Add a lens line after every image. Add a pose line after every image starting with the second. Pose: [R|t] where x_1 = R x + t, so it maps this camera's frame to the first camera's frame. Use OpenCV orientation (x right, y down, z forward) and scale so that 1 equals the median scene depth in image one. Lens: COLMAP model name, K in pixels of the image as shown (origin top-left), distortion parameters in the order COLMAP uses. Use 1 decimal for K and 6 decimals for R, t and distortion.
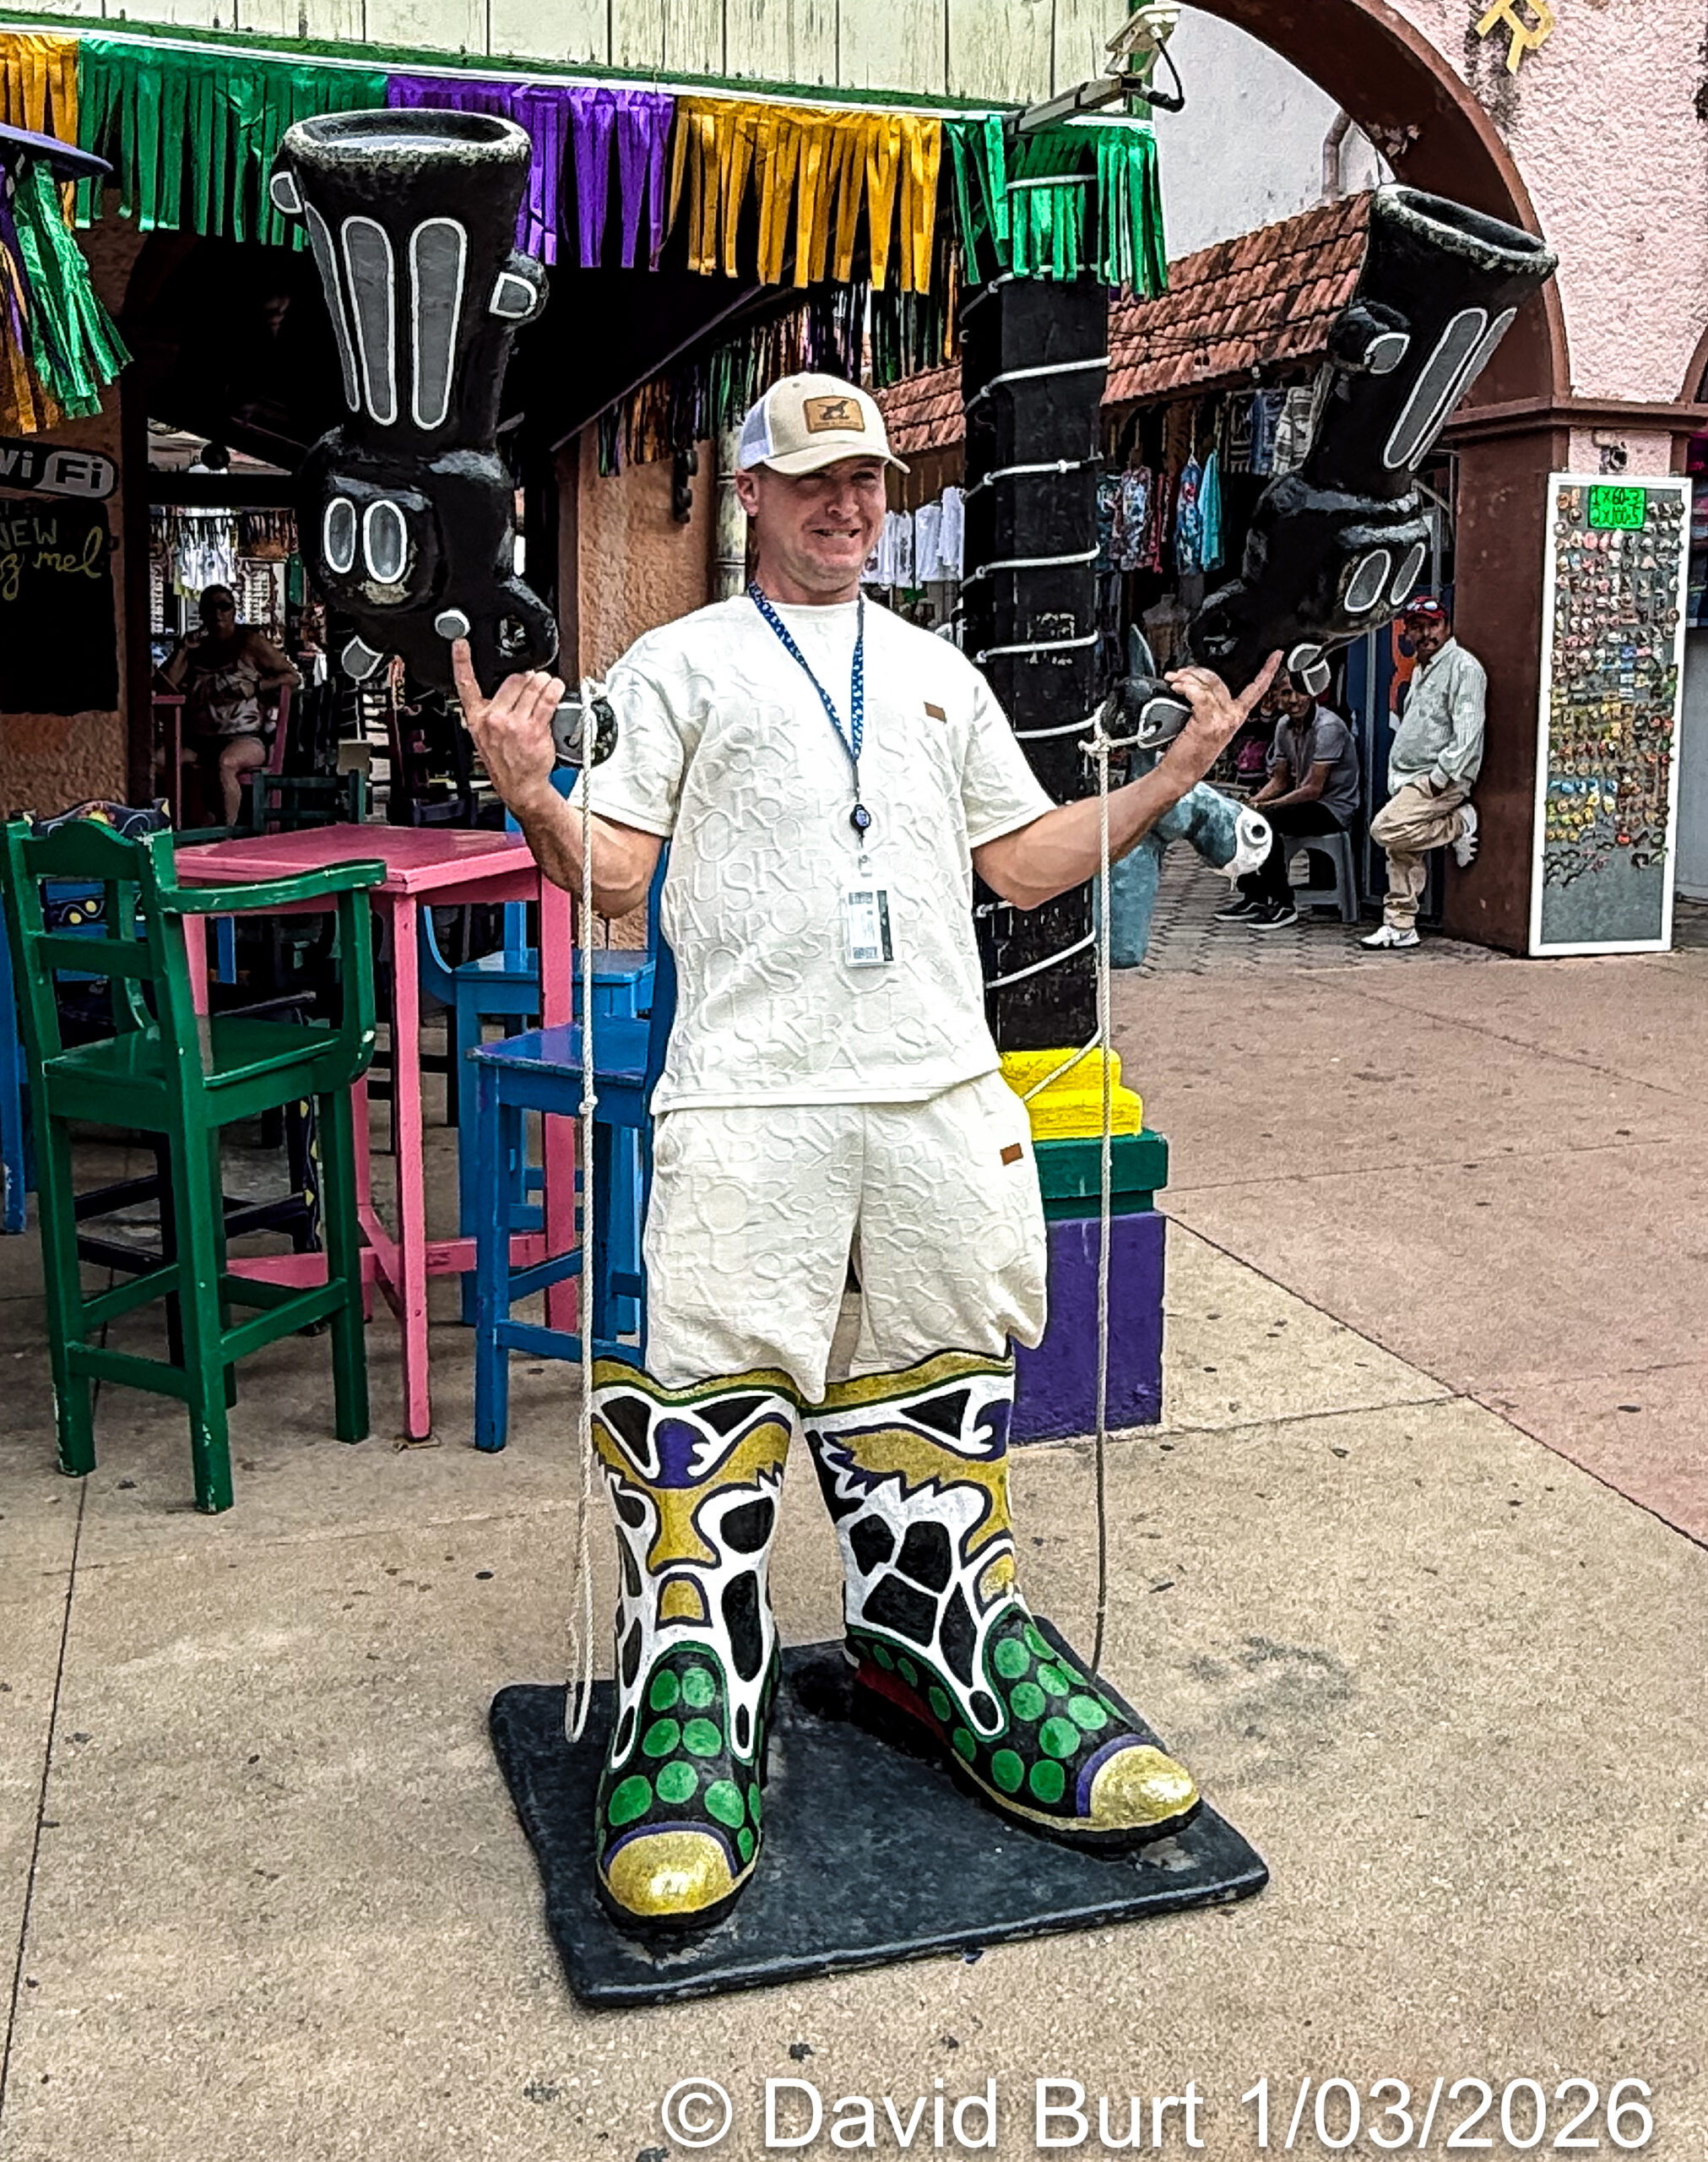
lens RADIAL K [[2155.7, 0, 824.5], [0, 2155.7, 840.5], [0, 0, 1]] dist [-0.000629, 0.000000]
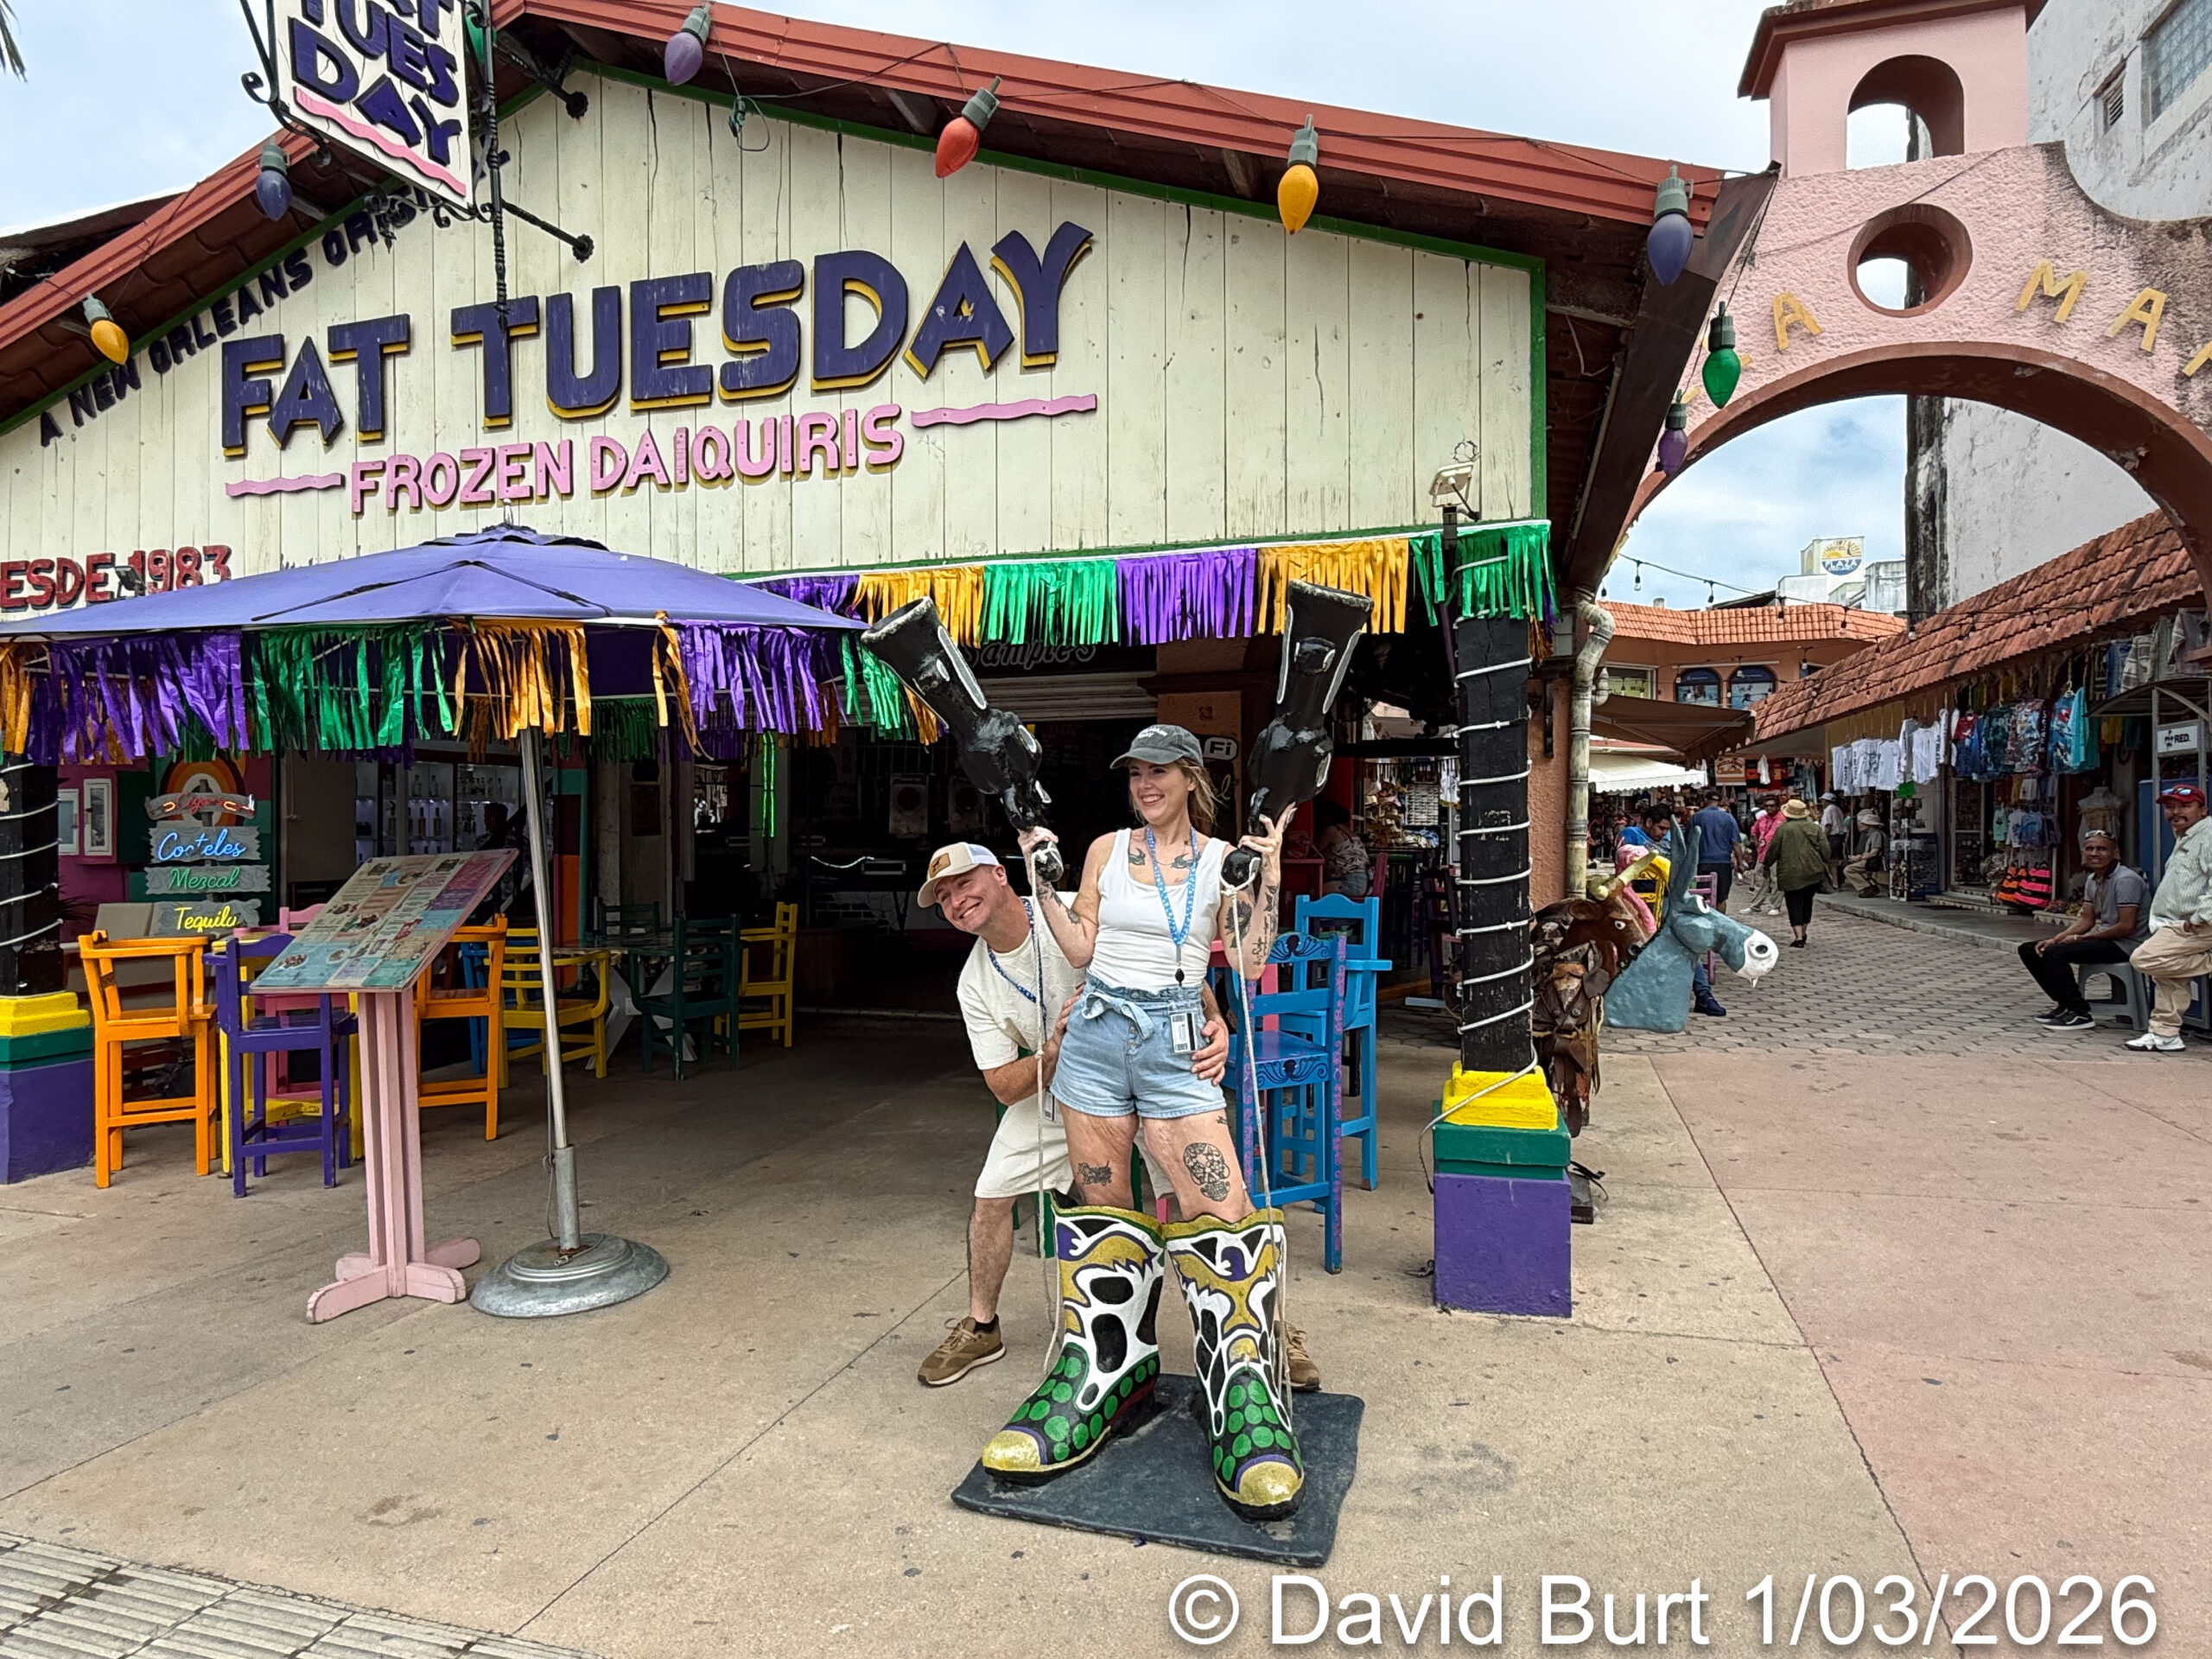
lens RADIAL K [[1213.1, 0, 1124.9], [0, 1213.1, 829.5], [0, 0, 1]] dist [0.000698, -0.002088]
pose [[0.831446, -0.012017, -0.555476, 0.418429], [-0.038899, 0.996054, -0.079773, -0.003448], [0.554242, 0.087935, 0.827697, 0.055151]]
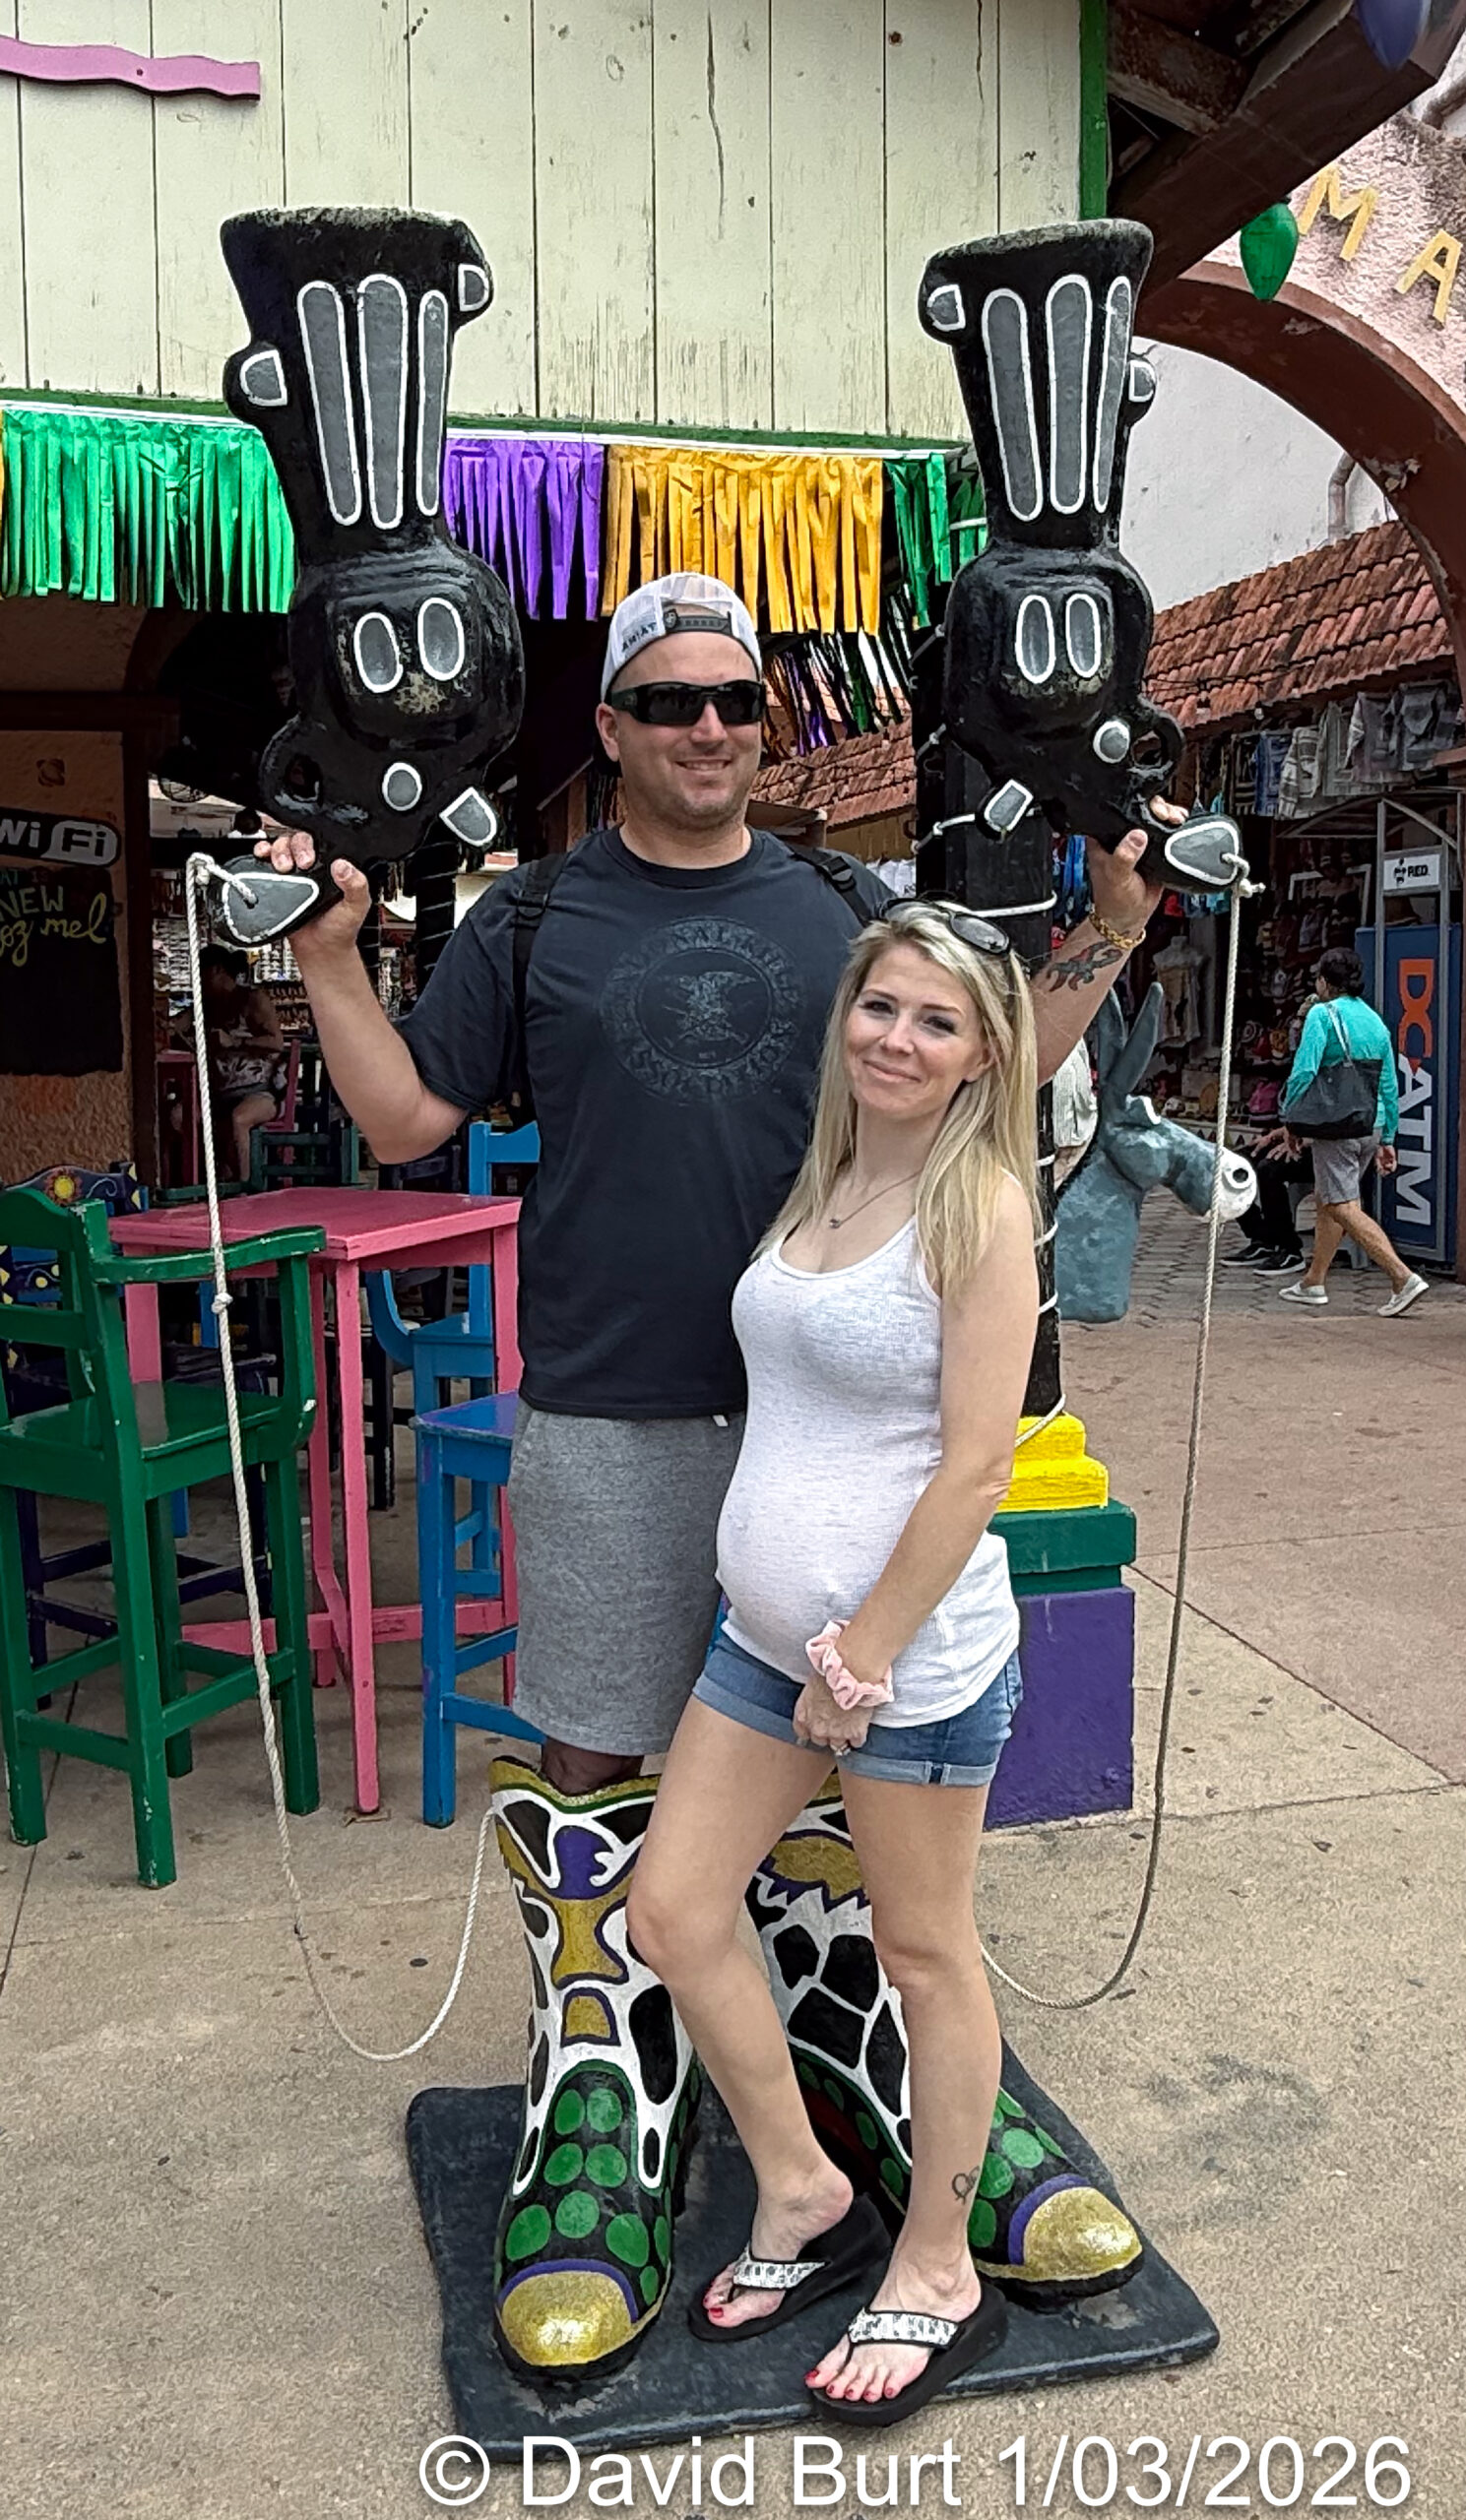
lens RADIAL K [[2097.4, 0, 666.5], [0, 2097.4, 1153.4], [0, 0, 1]] dist [-0.002228, 0.001867]
pose [[0.996162, -0.009407, -0.087019, 0.037043], [0.008181, 0.999862, -0.014432, -0.009645], [0.087142, 0.013665, 0.996102, 0.056304]]
